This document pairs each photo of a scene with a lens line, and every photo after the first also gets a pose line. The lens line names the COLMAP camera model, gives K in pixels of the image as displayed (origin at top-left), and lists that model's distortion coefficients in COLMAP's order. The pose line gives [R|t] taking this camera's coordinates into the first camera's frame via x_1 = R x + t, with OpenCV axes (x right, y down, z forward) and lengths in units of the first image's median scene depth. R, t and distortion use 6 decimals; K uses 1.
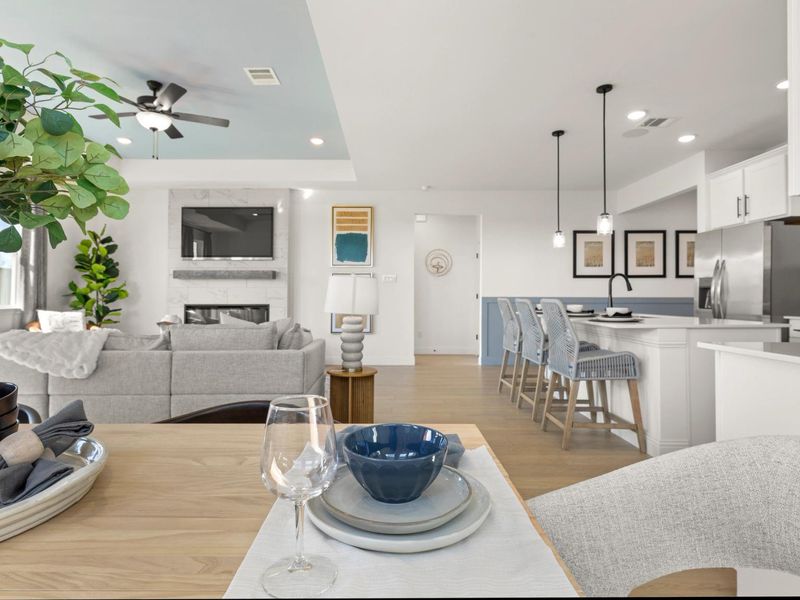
lens RADIAL K [[392.8, 0, 394.1], [0, 392.8, 286.1], [0, 0, 1]] dist [-0.000192, 0.000879]
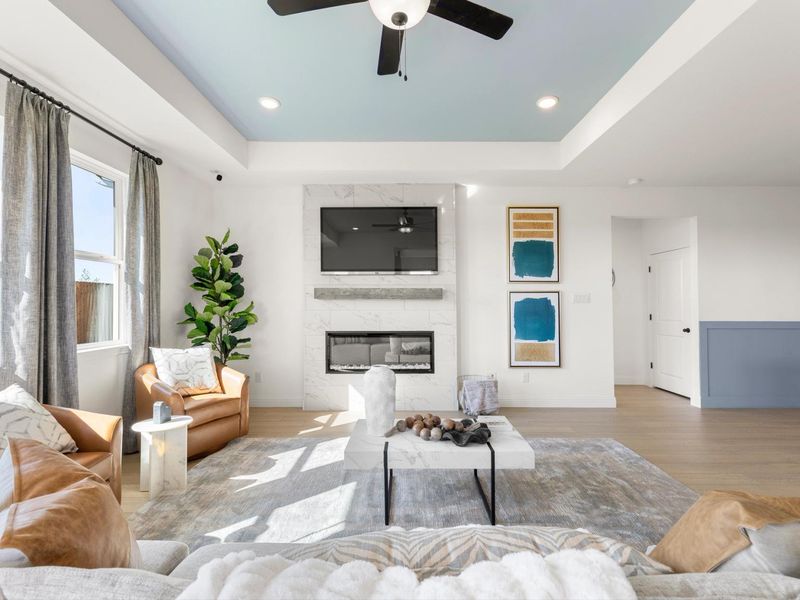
lens RADIAL K [[320.2, 0, 400.5], [0, 320.2, 301.0], [0, 0, 1]] dist [-0.001721, -0.000103]
pose [[0.999967, -0.000589, -0.008041, -0.393269], [0.000733, 0.999839, 0.017925, -0.026735], [0.008030, -0.017930, 0.999807, 0.374105]]
